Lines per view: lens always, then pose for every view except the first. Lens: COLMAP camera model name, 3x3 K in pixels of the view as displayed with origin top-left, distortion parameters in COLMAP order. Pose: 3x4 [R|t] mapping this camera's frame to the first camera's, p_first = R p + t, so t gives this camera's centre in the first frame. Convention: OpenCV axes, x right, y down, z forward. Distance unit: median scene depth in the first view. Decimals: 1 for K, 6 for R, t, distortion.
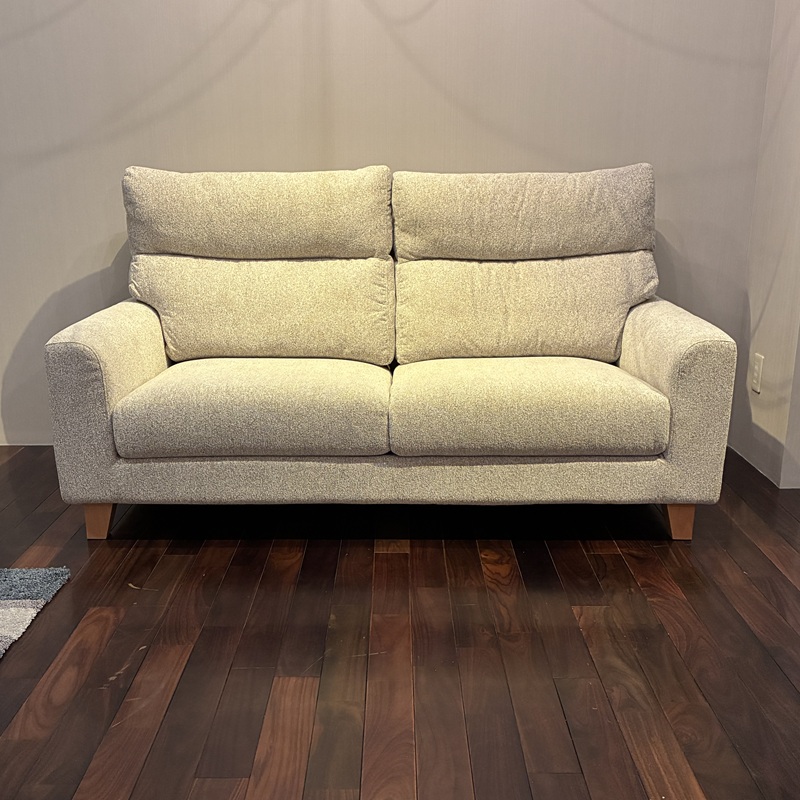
lens RADIAL K [[877.4, 0, 399.6], [0, 877.4, 459.9], [0, 0, 1]] dist [0.036491, -0.064933]
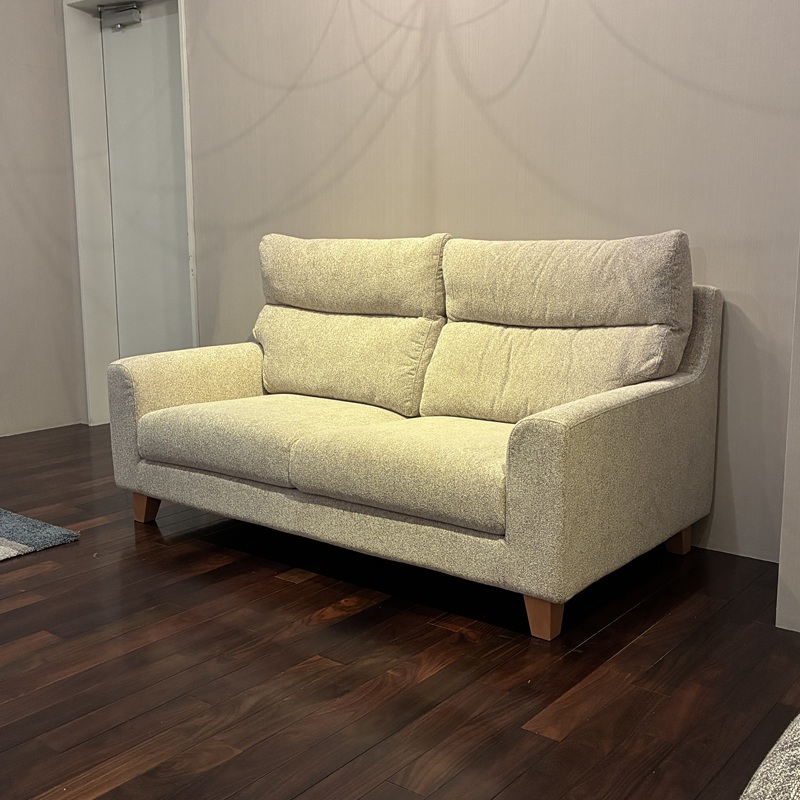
lens RADIAL K [[930.5, 0, 449.8], [0, 930.5, 415.6], [0, 0, 1]] dist [0.117095, -0.343391]
pose [[0.804604, 0.112416, -0.583074, 0.682903], [-0.182593, 0.981181, -0.062795, -0.048709], [0.565042, 0.156990, 0.809988, 0.122925]]
